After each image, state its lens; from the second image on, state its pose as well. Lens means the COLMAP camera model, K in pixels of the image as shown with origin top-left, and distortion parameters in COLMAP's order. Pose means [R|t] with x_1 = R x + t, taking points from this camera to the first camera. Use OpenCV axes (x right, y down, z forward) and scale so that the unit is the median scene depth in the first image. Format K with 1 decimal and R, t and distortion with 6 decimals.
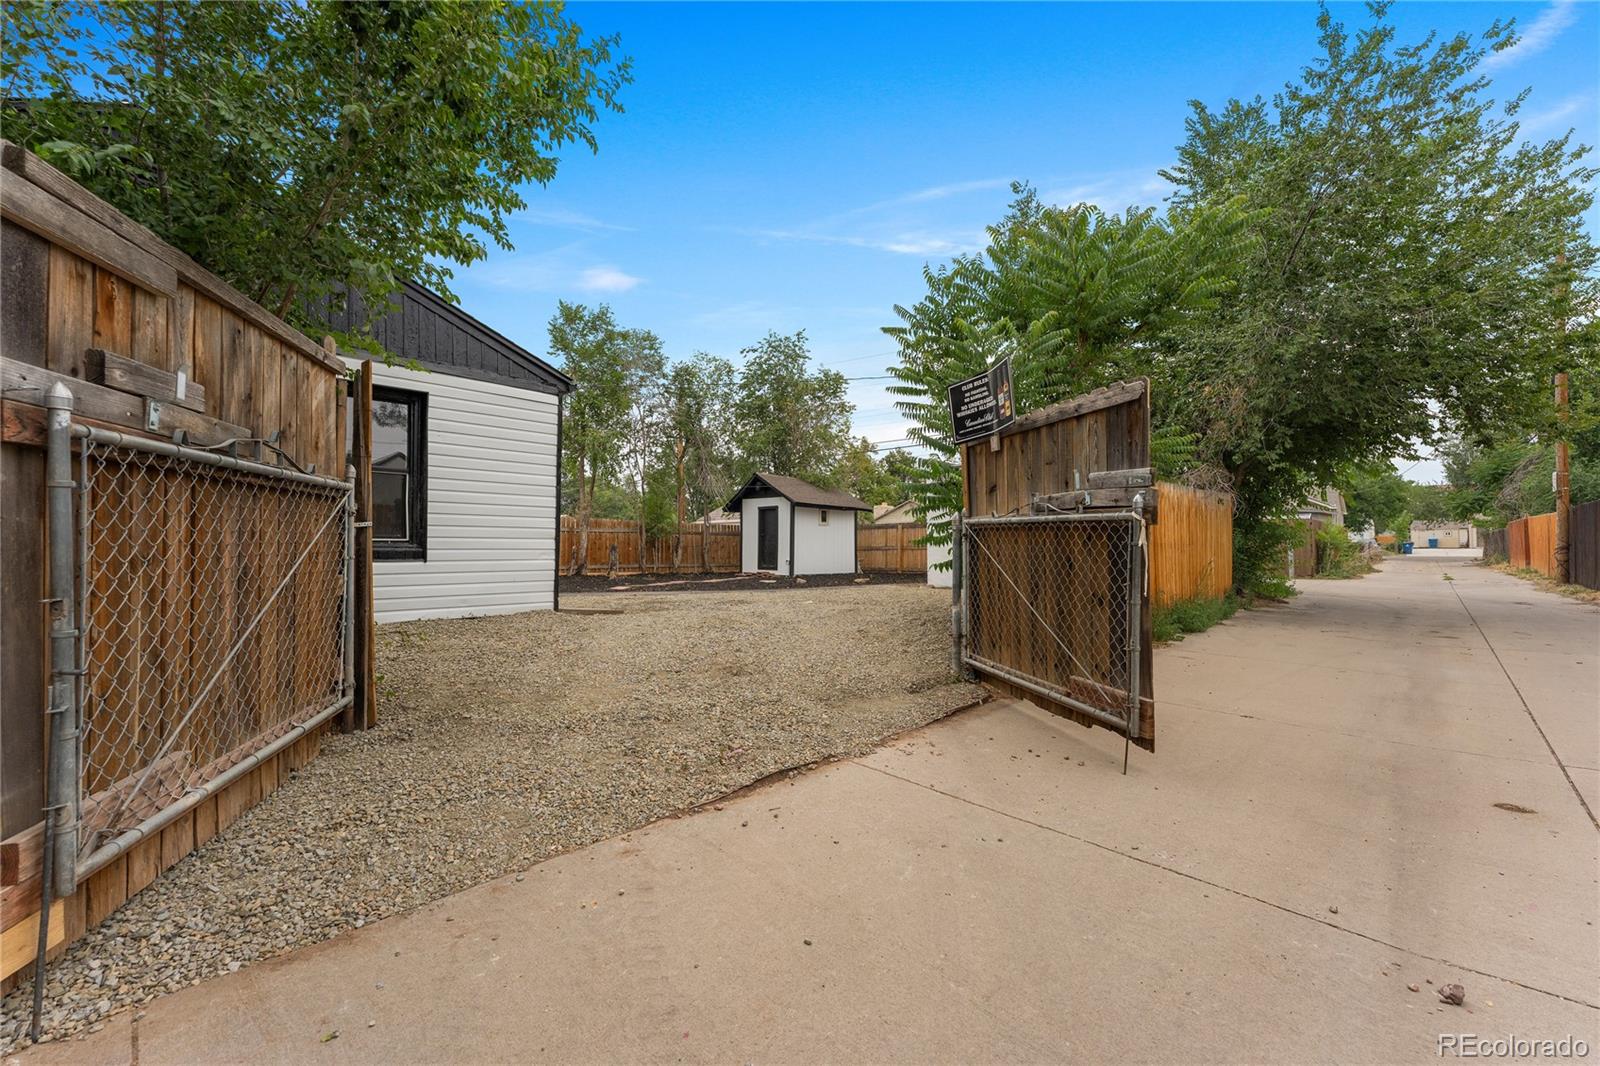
lens RADIAL K [[639.7, 0, 800.7], [0, 639.7, 540.4], [0, 0, 1]] dist [0.003185, -0.000828]
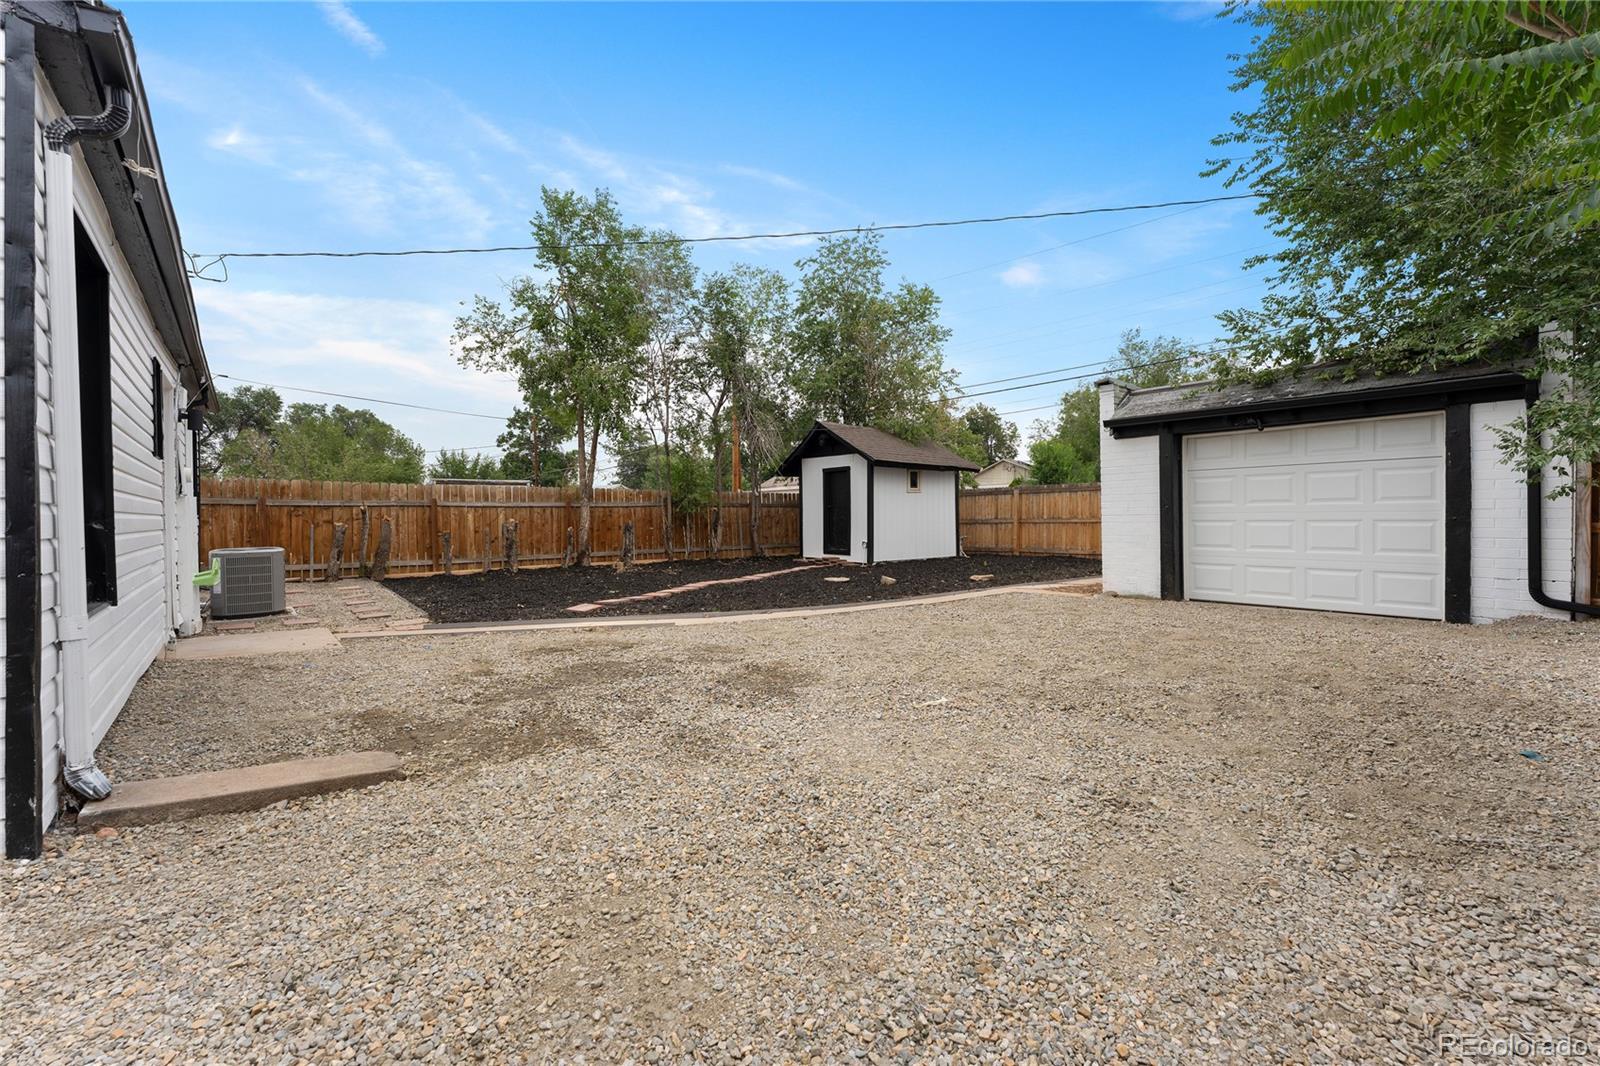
lens RADIAL K [[639.7, 0, 854.5], [0, 639.7, 520.8], [0, 0, 1]] dist [0.003185, -0.000828]
pose [[0.999531, -0.016533, -0.025794, -0.011527], [0.017127, 0.999589, 0.022991, -0.008154], [0.025403, -0.023422, 0.999403, 0.254351]]
